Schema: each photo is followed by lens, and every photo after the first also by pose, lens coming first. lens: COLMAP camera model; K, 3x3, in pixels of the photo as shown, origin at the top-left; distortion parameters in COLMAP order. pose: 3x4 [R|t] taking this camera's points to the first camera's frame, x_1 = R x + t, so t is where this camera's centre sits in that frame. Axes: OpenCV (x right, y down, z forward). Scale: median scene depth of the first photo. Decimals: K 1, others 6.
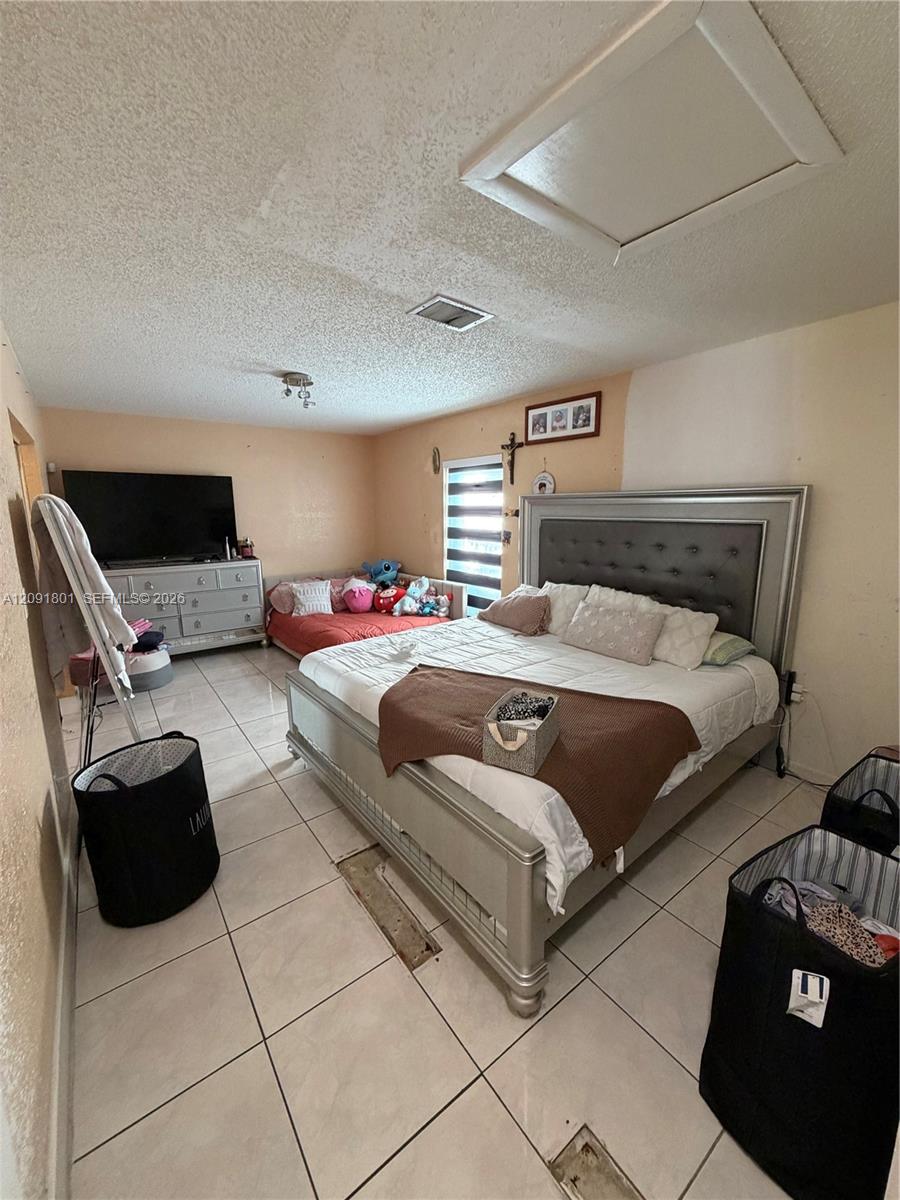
lens RADIAL K [[479.5, 0, 451.0], [0, 479.5, 597.8], [0, 0, 1]] dist [0.002909, -0.000923]
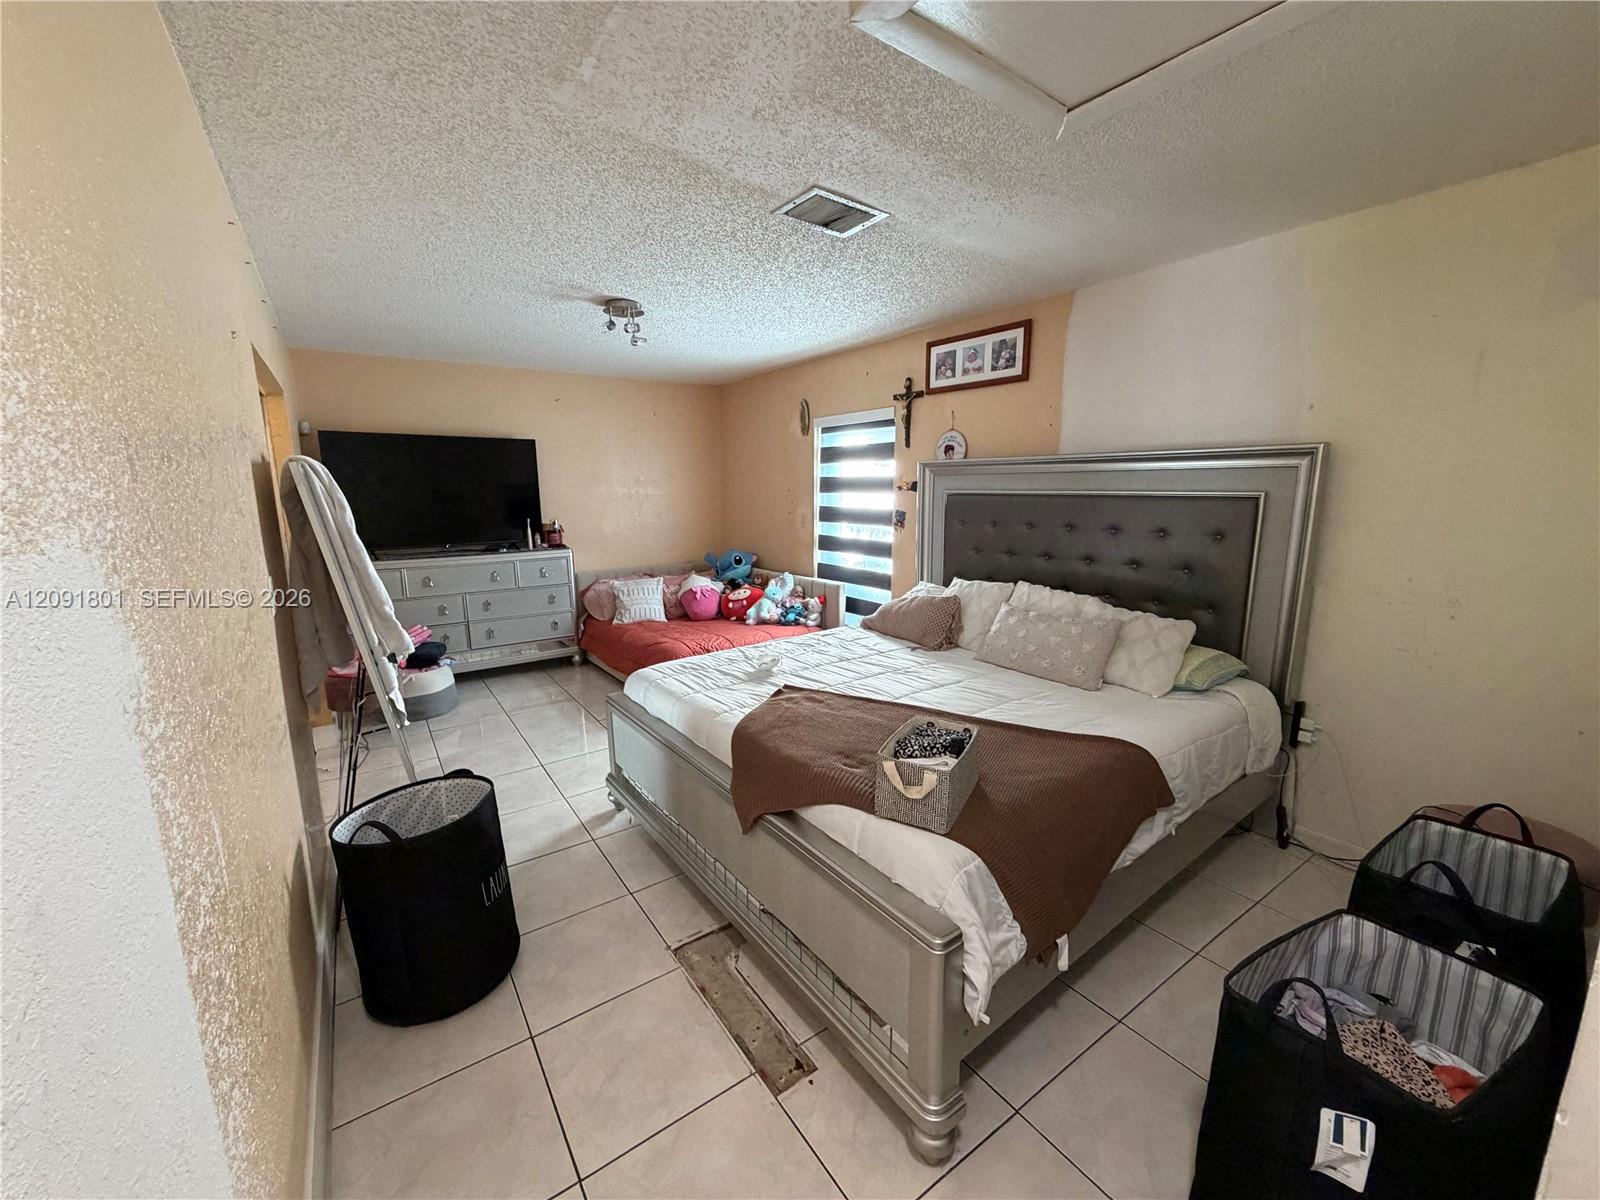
lens RADIAL K [[639.4, 0, 796.5], [0, 639.4, 603.7], [0, 0, 1]] dist [0.002909, -0.000923]
pose [[0.999314, 0.006325, -0.036502, -0.015144], [-0.006427, 0.999976, -0.002654, 0.017803], [0.036485, 0.002887, 0.999330, 0.012344]]
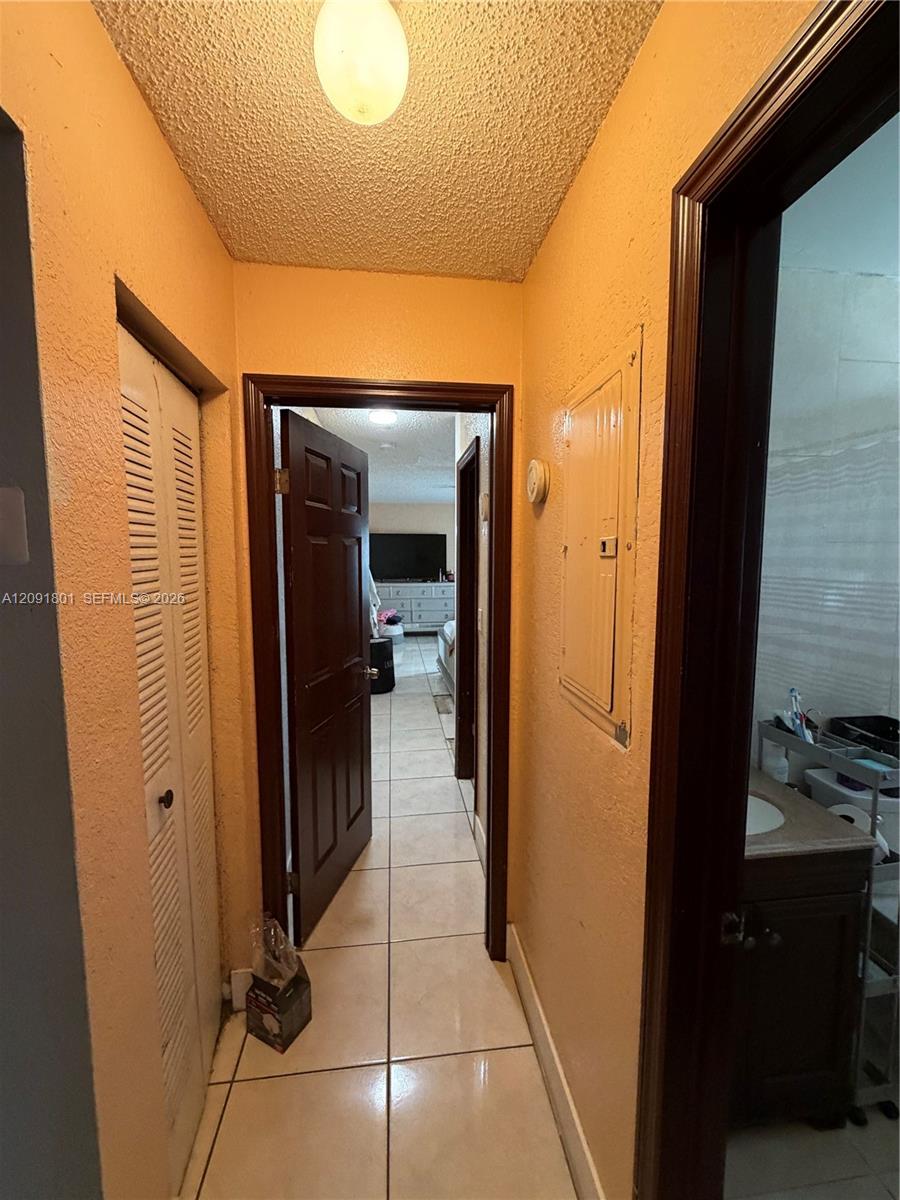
lens RADIAL K [[479.5, 0, 449.0], [0, 479.5, 594.2], [0, 0, 1]] dist [0.002909, -0.000923]
pose [[0.870240, 0.052694, -0.489802, 1.004936], [-0.095840, 0.993375, -0.063411, 0.174175], [0.483215, 0.102126, 0.869525, -1.161923]]
